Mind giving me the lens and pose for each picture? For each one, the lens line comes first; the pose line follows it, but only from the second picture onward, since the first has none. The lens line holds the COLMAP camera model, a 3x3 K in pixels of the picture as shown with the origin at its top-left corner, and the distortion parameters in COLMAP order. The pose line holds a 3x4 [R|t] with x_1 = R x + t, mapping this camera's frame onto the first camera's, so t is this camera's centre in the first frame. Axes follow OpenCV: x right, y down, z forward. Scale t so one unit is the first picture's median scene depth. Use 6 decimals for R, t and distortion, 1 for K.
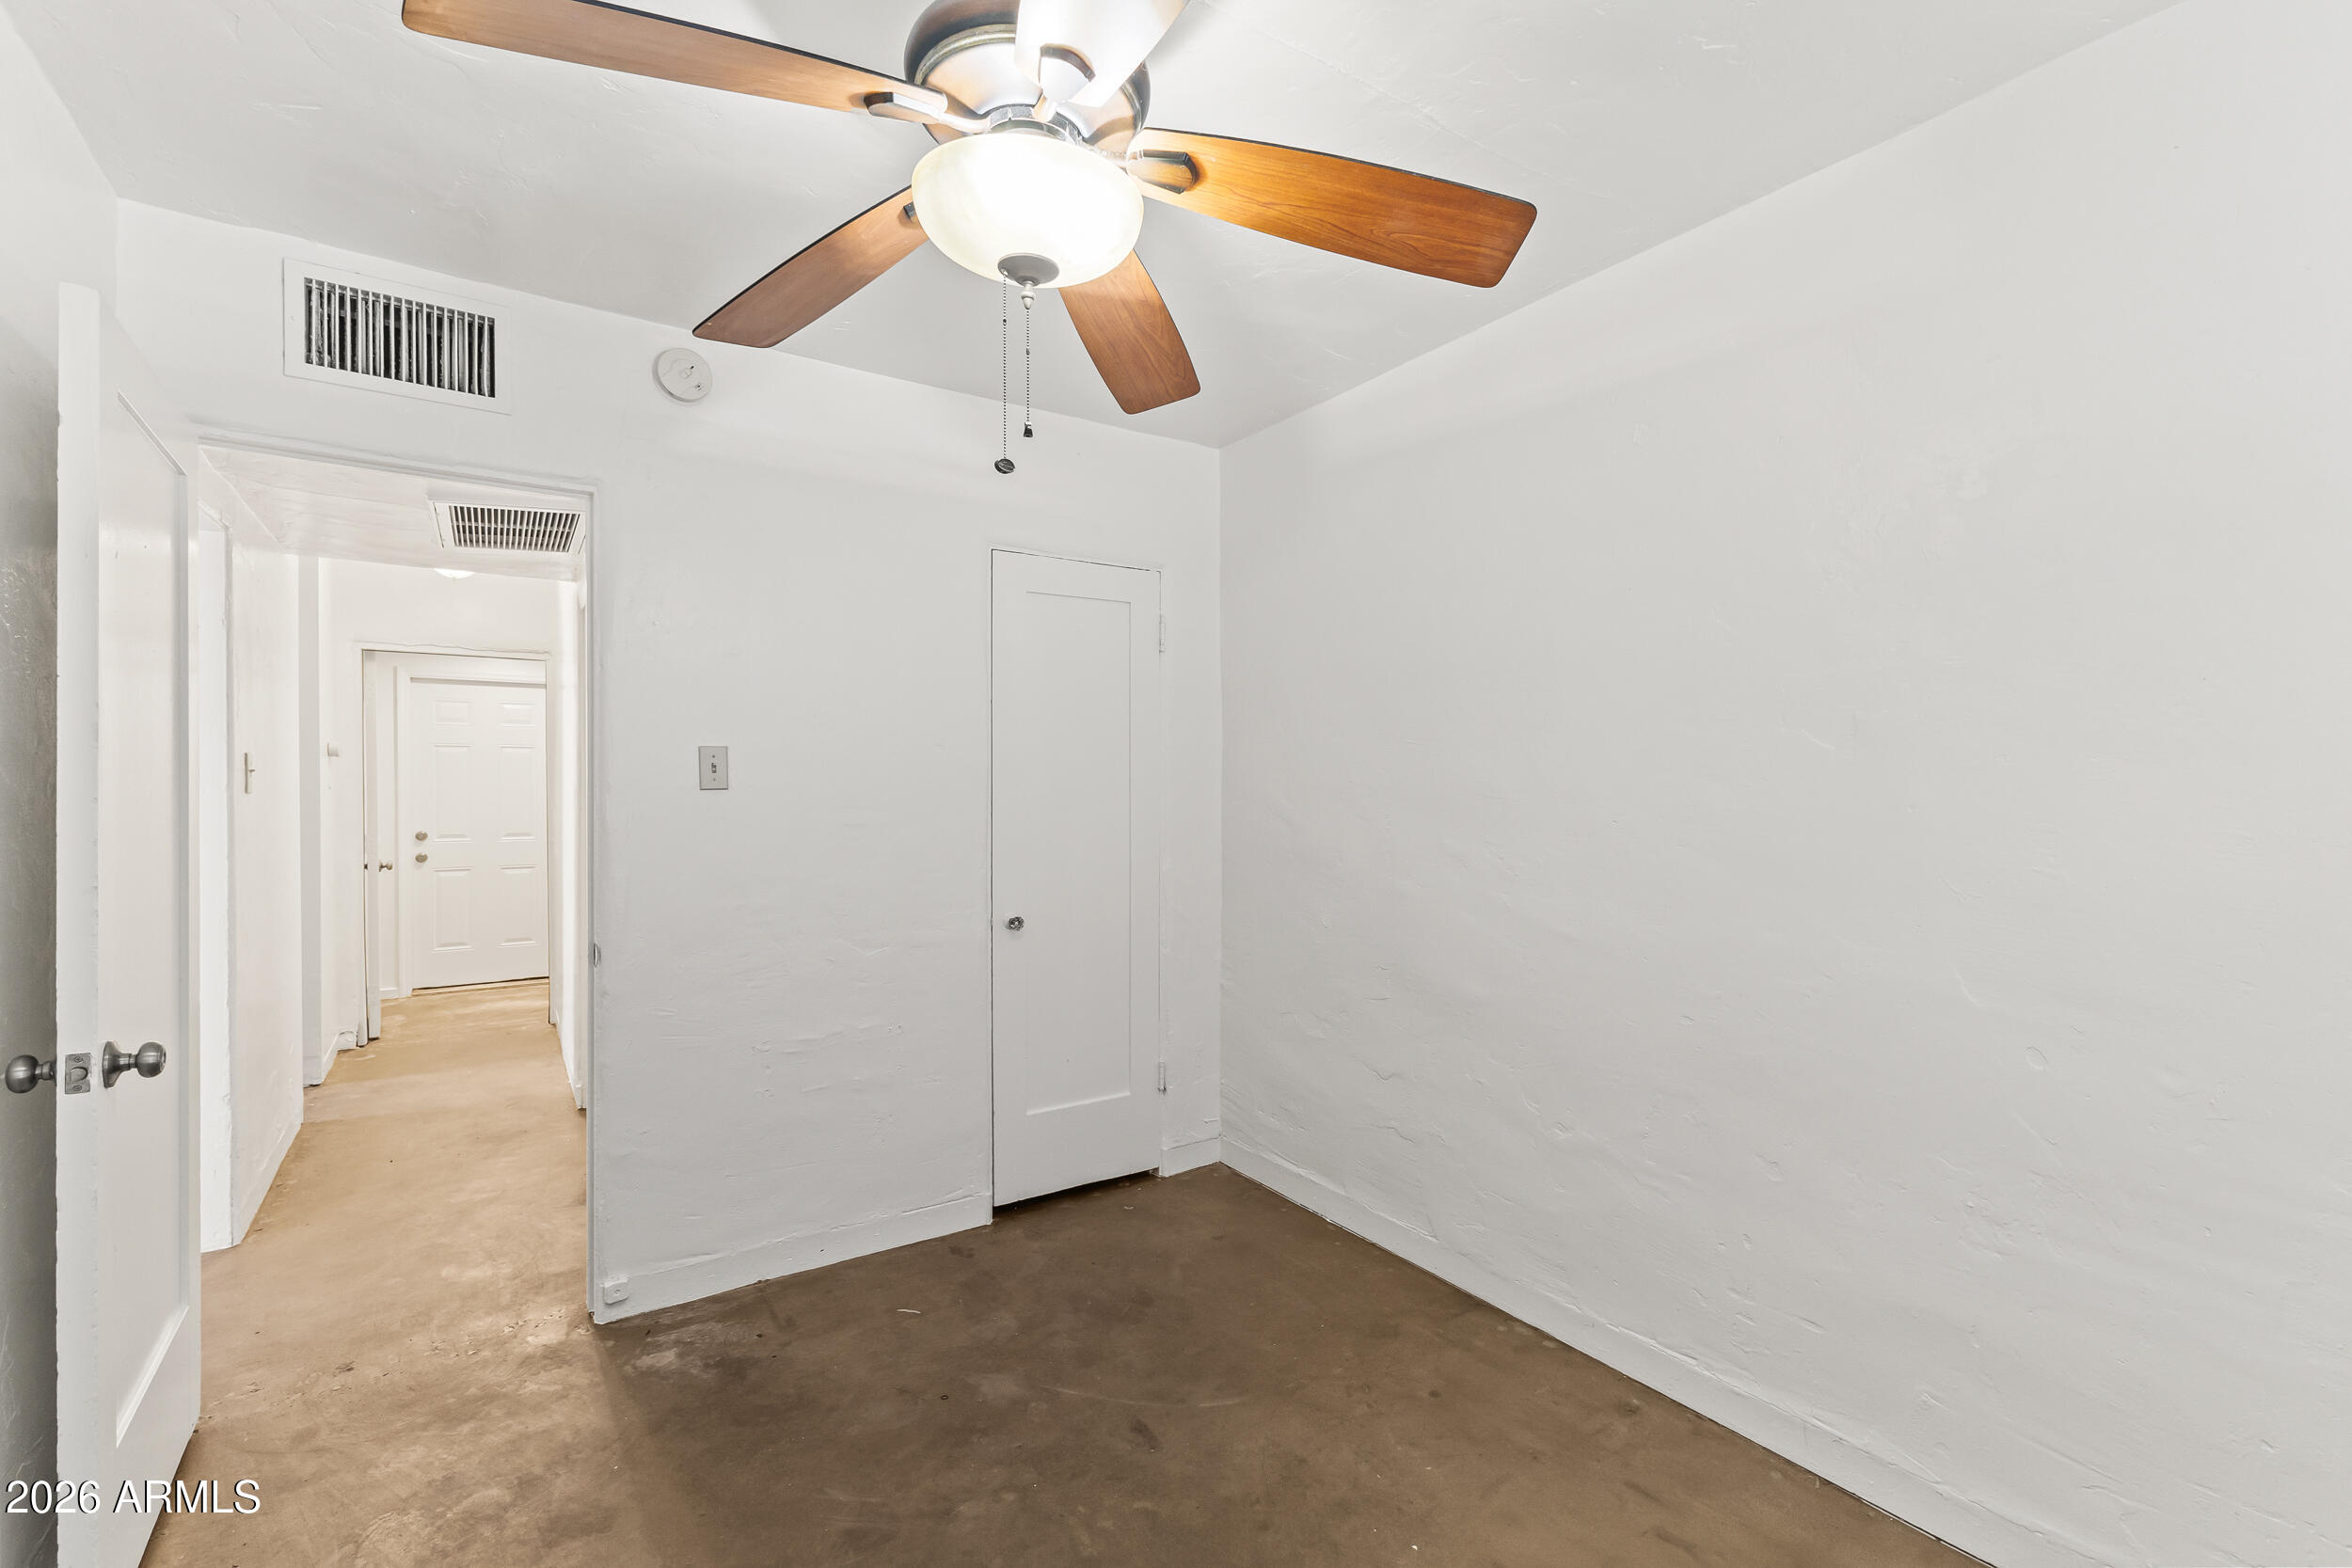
lens RADIAL K [[1021.0, 0, 1174.6], [0, 1021.0, 787.6], [0, 0, 1]] dist [0.000529, -0.000068]
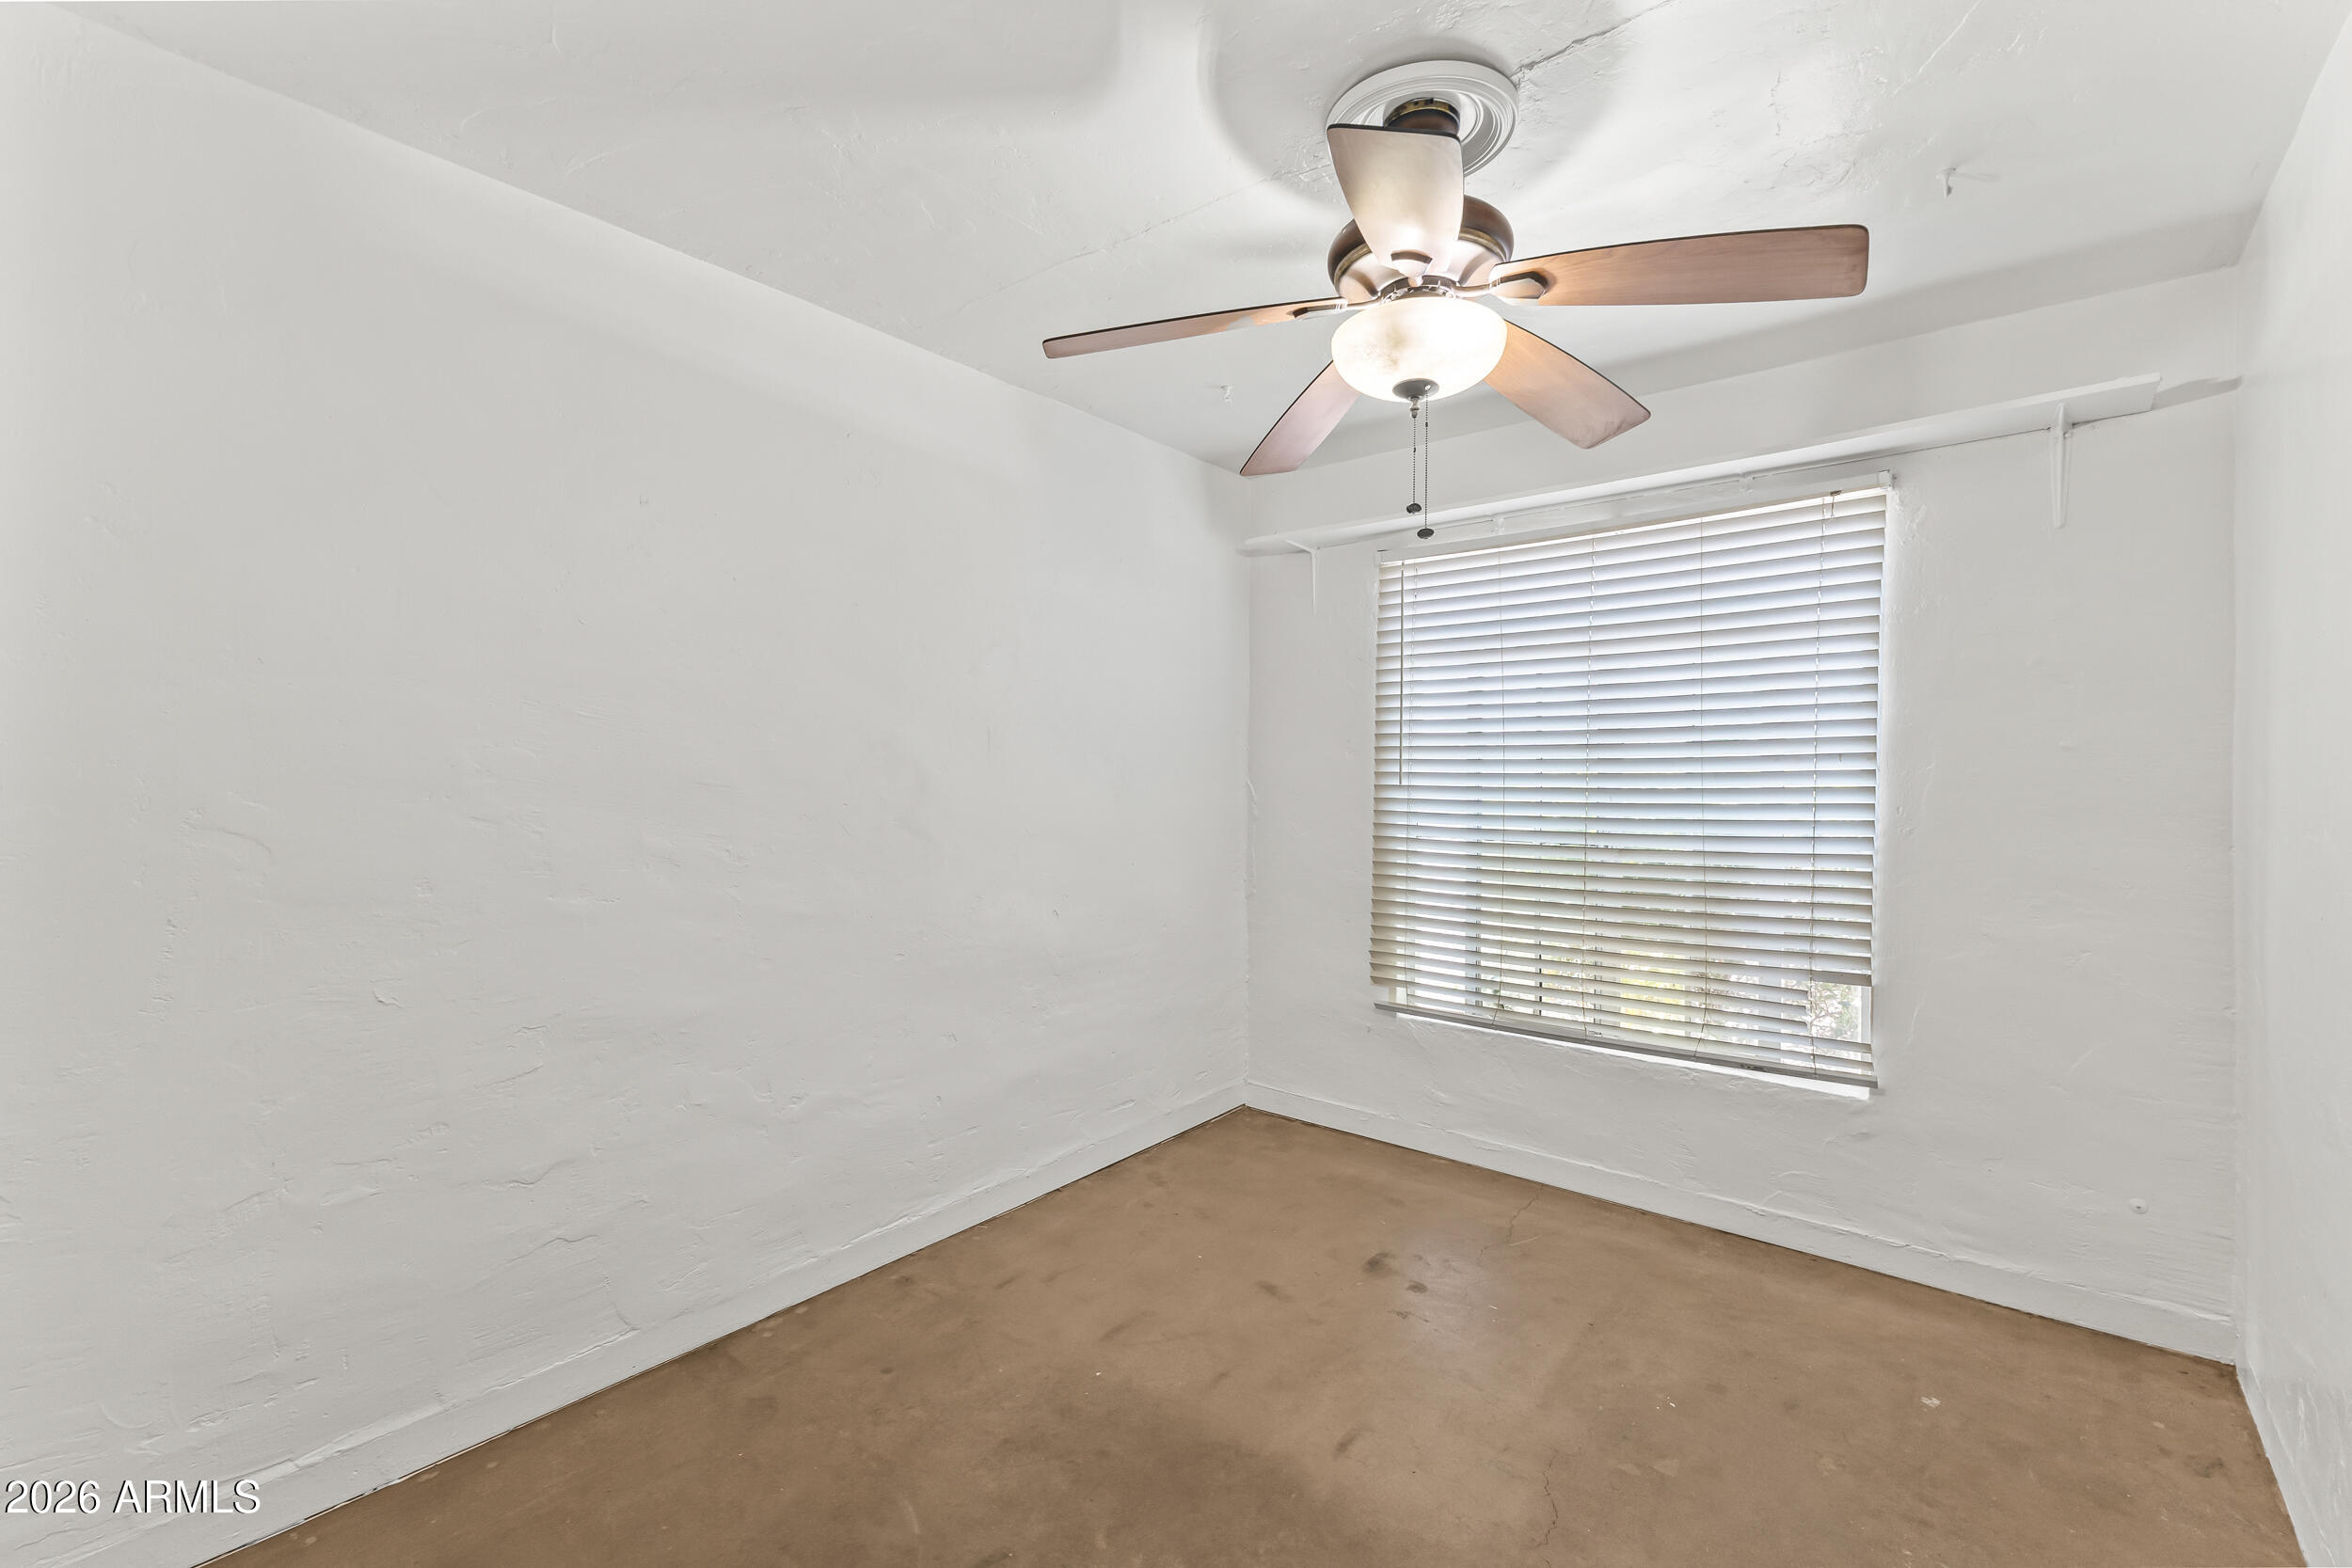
lens RADIAL K [[1021.0, 0, 1174.2], [0, 1021.0, 777.3], [0, 0, 1]] dist [0.000529, -0.000068]
pose [[-0.294309, -0.007971, 0.955677, -0.858543], [0.001695, 0.999959, 0.008862, -0.006661], [-0.955709, 0.004228, -0.294284, 1.101180]]
